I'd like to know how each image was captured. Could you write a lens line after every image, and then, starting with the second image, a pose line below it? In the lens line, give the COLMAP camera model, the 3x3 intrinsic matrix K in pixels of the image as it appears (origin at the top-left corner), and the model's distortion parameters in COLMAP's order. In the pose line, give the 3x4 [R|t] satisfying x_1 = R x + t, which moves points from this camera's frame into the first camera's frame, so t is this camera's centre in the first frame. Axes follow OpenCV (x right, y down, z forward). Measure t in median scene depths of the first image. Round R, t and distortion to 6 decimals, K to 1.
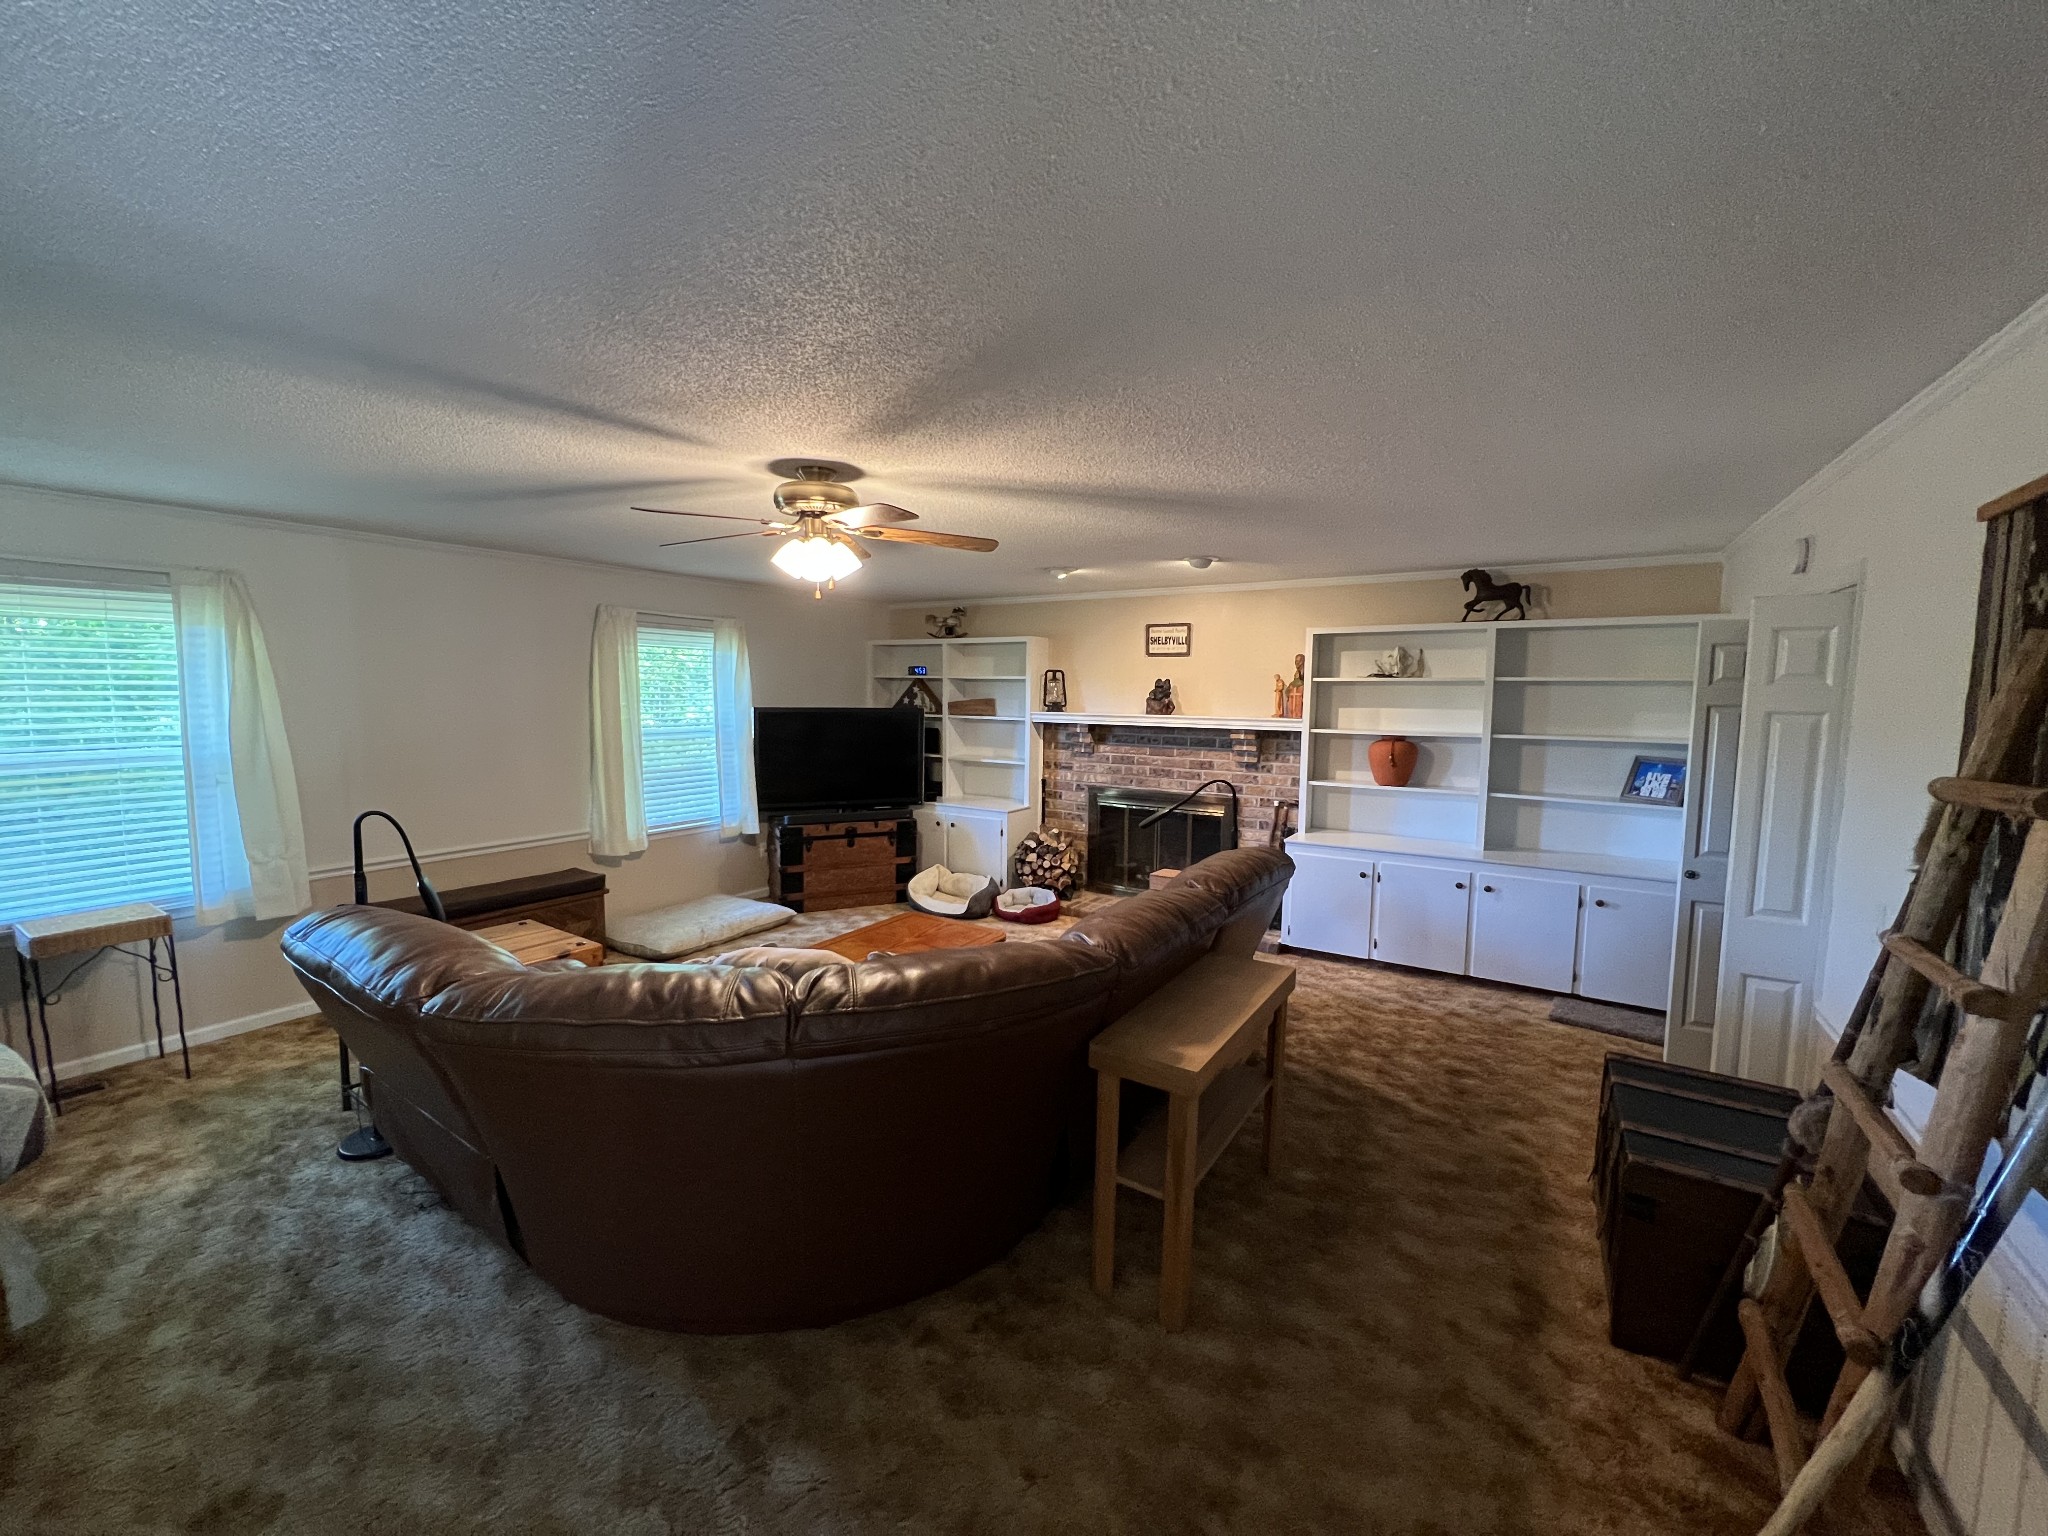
lens RADIAL K [[821.4, 0, 1023.6], [0, 821.4, 768.6], [0, 0, 1]] dist [0.000541, -0.000285]
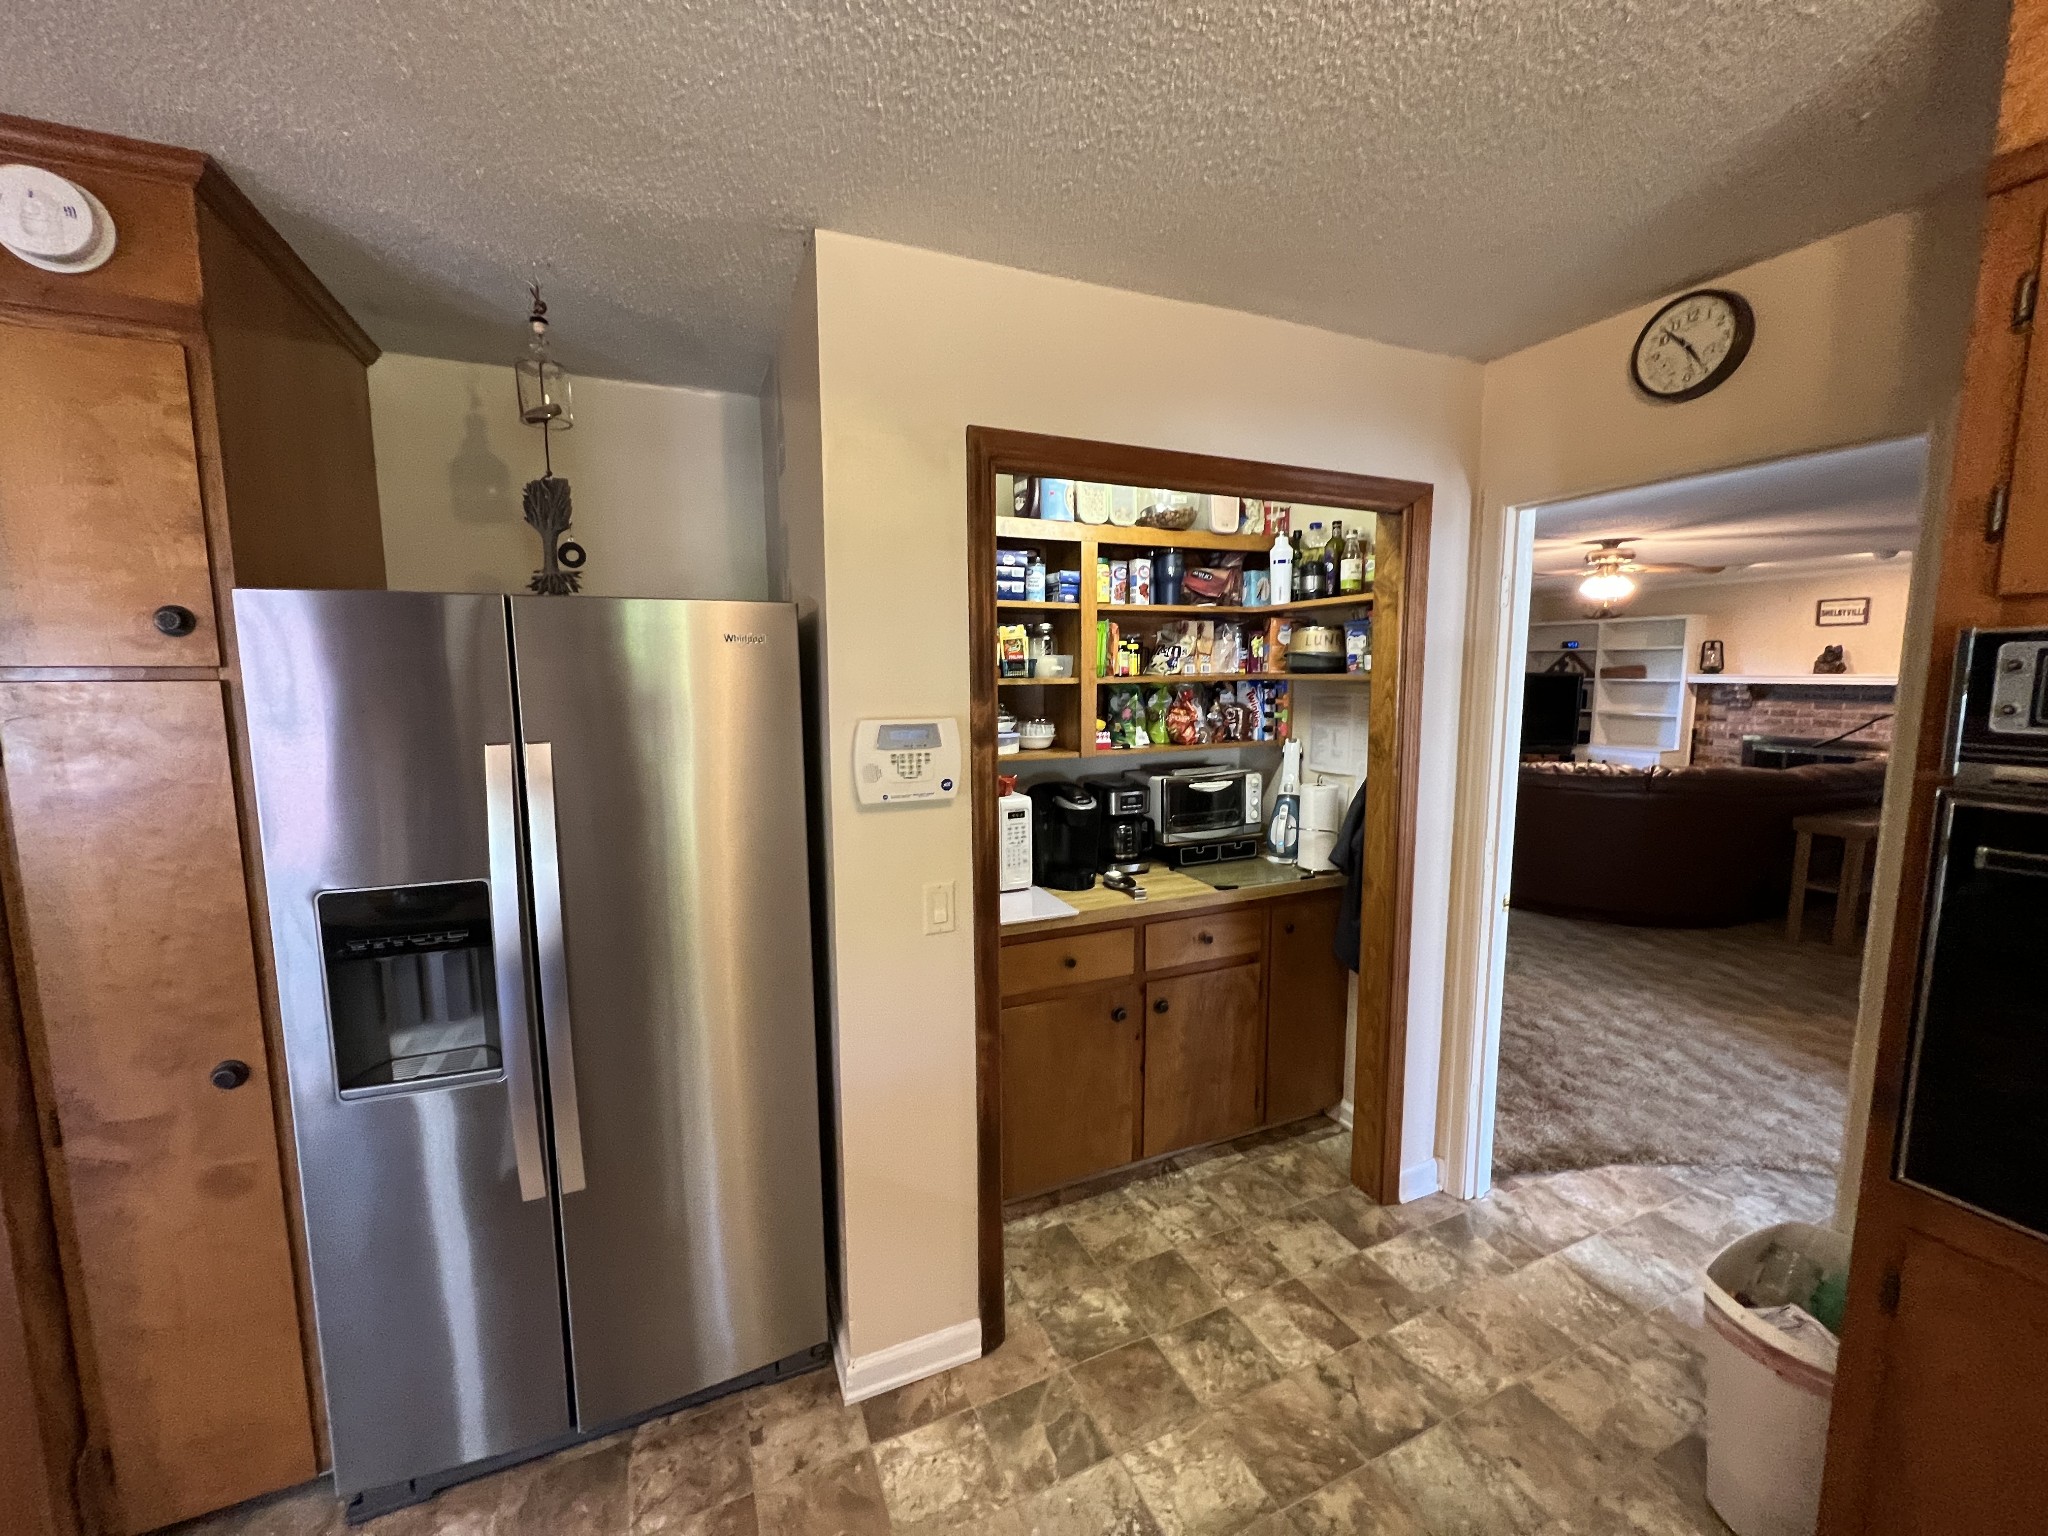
lens RADIAL K [[821.4, 0, 1024.8], [0, 821.4, 769.2], [0, 0, 1]] dist [0.000541, -0.000285]
pose [[0.833286, 0.051098, -0.550475, -0.135392], [-0.039331, 0.998676, 0.033165, 0.073263], [0.551441, -0.005985, 0.834193, -0.607914]]
